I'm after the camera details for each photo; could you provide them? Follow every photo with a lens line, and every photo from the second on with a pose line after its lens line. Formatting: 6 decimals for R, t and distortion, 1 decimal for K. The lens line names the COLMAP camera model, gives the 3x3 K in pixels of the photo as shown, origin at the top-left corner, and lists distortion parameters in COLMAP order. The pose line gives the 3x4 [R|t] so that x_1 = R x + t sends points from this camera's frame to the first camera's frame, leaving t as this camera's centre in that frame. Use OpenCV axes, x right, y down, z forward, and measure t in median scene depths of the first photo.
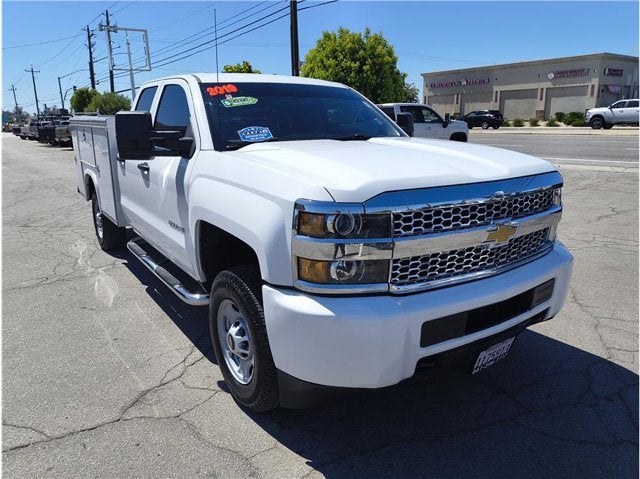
lens RADIAL K [[490.5, 0, 316.2], [0, 490.5, 243.2], [0, 0, 1]] dist [-0.003072, -0.000766]
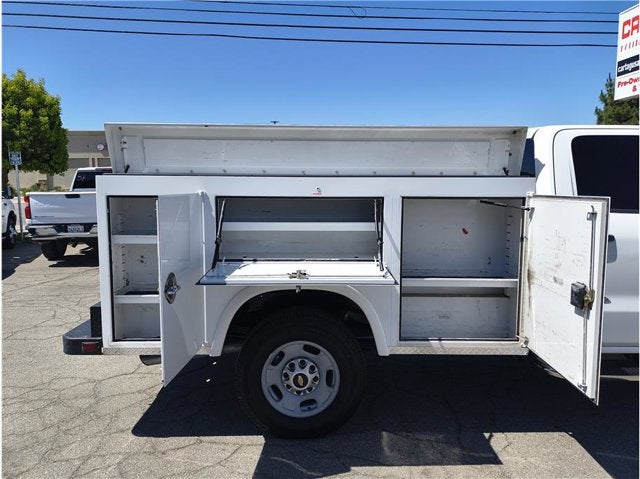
lens RADIAL K [[477.7, 0, 321.4], [0, 477.7, 215.2], [0, 0, 1]] dist [0.022208, -0.005569]
pose [[0.543427, -0.040806, 0.838464, -0.650860], [0.201736, 0.975895, -0.083256, -0.133817], [-0.814856, 0.214392, 0.538559, 0.597197]]
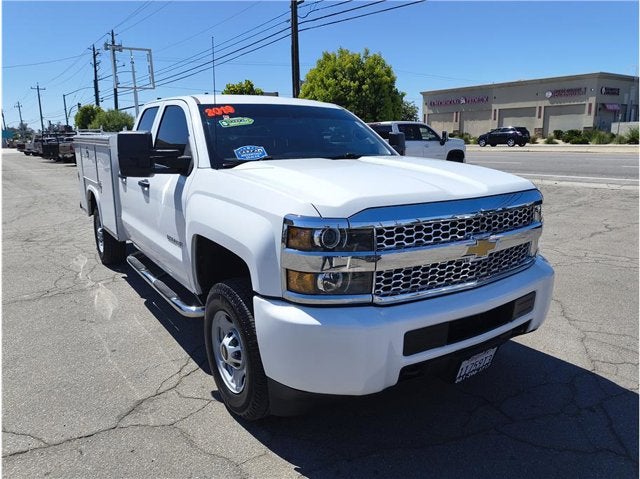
lens RADIAL K [[491.2, 0, 316.4], [0, 491.2, 238.1], [0, 0, 1]] dist [0.000397, -0.006404]
pose [[0.999993, 0.002991, -0.002256, 0.008305], [-0.003086, 0.999067, -0.043077, 0.001843], [0.002125, 0.043084, 0.999069, -0.017704]]
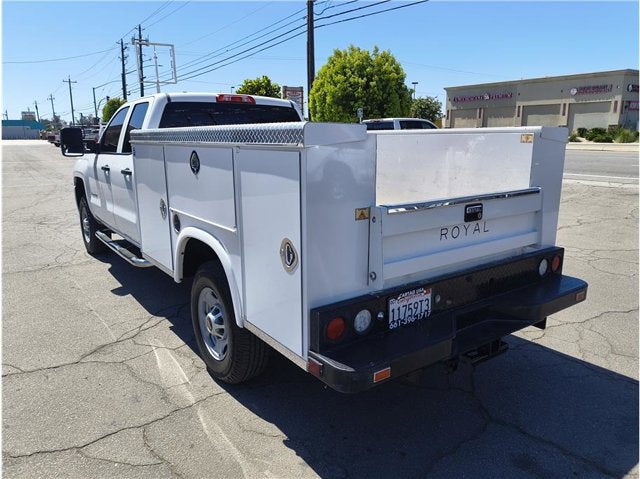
lens RADIAL K [[495.2, 0, 320.0], [0, 495.2, 239.5], [0, 0, 1]] dist [-0.004905, -0.002400]
pose [[0.998507, 0.024399, -0.048865, 0.107472], [-0.025933, 0.999182, -0.031016, 0.021143], [0.048068, 0.032237, 0.998324, -0.104642]]
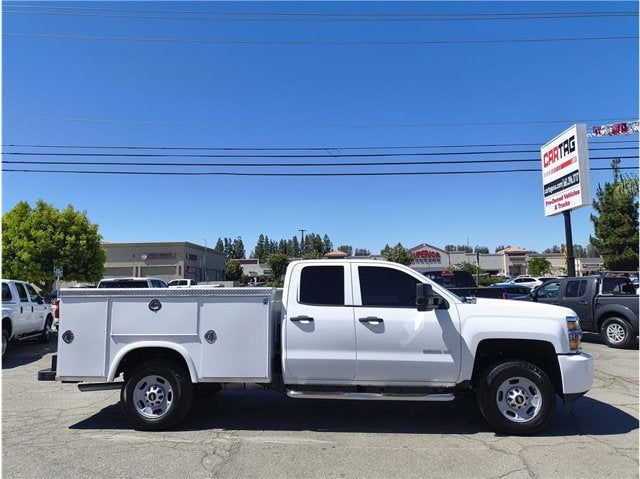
lens RADIAL K [[477.7, 0, 321.4], [0, 477.7, 215.2], [0, 0, 1]] dist [0.022208, -0.005569]
pose [[0.621955, 0.126319, 0.772797, -0.794012], [0.194668, 0.930977, -0.308846, -0.017559], [-0.758470, 0.342527, 0.554436, 0.126492]]
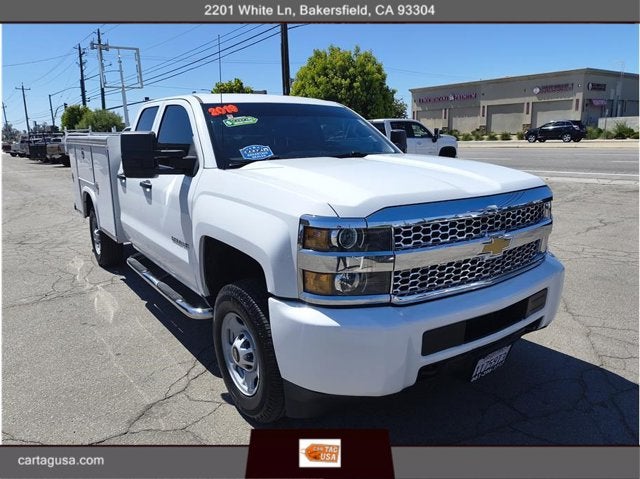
lens RADIAL K [[490.9, 0, 315.2], [0, 490.9, 238.8], [0, 0, 1]] dist [-0.000007, -0.004551]
pose [[0.999811, -0.010706, 0.016225, -0.008170], [0.011310, 0.999231, -0.037549, 0.000245], [-0.015811, 0.037725, 0.999163, -0.013853]]
